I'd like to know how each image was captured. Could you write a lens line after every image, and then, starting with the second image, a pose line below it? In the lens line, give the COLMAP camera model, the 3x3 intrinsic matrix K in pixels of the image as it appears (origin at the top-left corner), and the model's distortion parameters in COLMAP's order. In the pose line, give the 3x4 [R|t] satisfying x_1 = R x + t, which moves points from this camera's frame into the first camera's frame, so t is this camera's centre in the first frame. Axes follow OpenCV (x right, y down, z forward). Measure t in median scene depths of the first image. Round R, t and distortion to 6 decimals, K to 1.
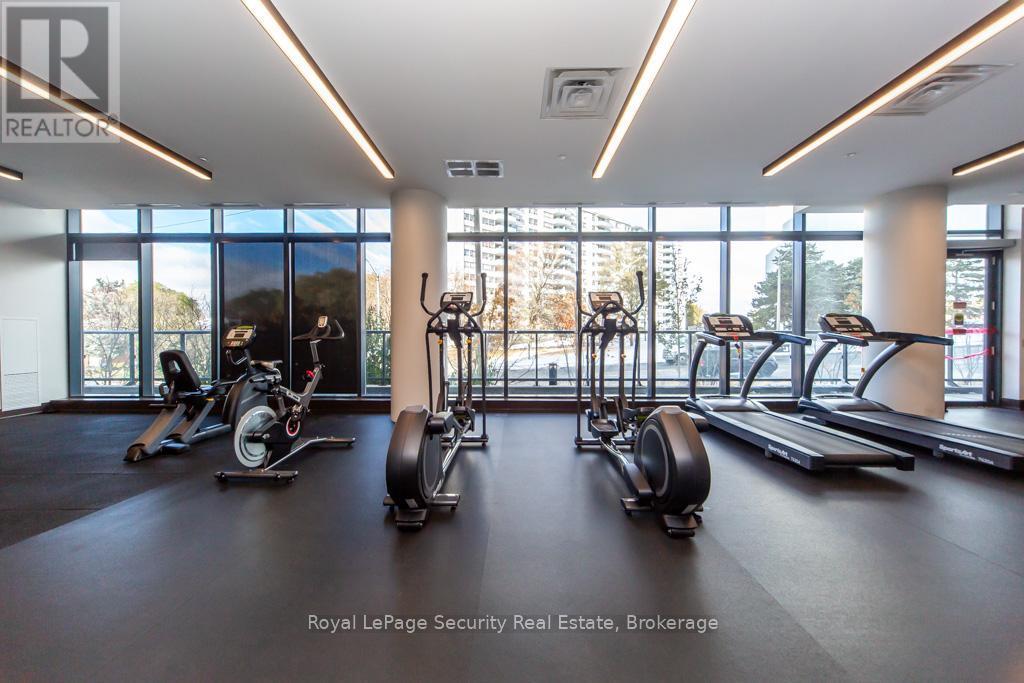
lens RADIAL K [[355.9, 0, 511.5], [0, 355.9, 339.5], [0, 0, 1]] dist [0.000960, -0.000086]
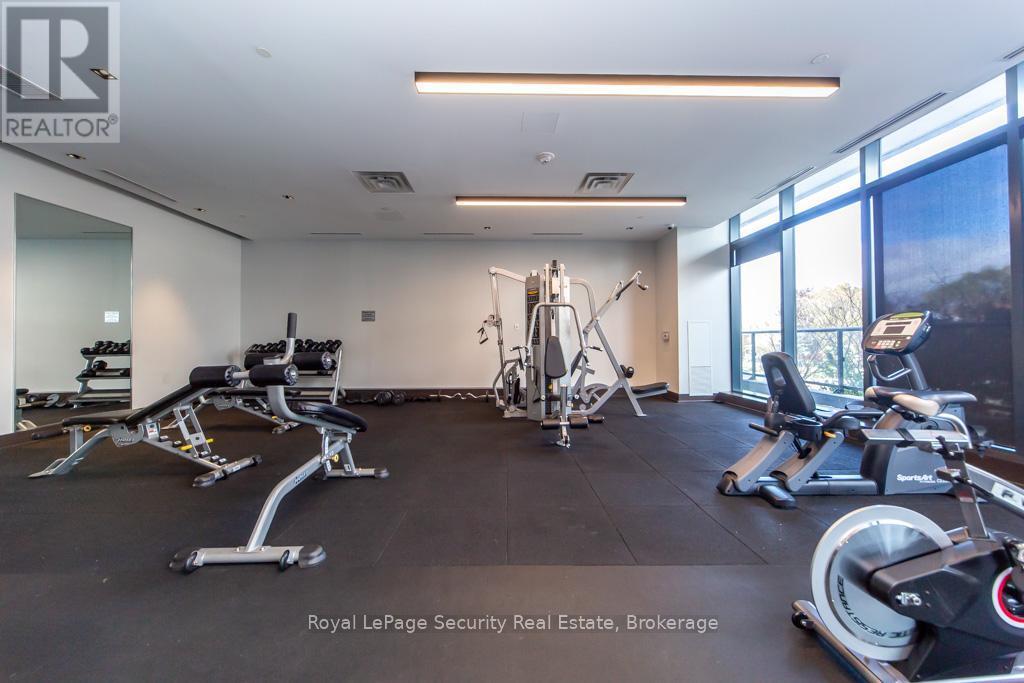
lens RADIAL K [[355.9, 0, 511.5], [0, 355.9, 336.6], [0, 0, 1]] dist [0.000960, -0.000086]
pose [[0.029911, -0.010006, -0.999502, -0.212442], [0.003265, 0.999946, -0.009913, 0.002905], [0.999547, -0.002967, 0.029942, 0.372025]]
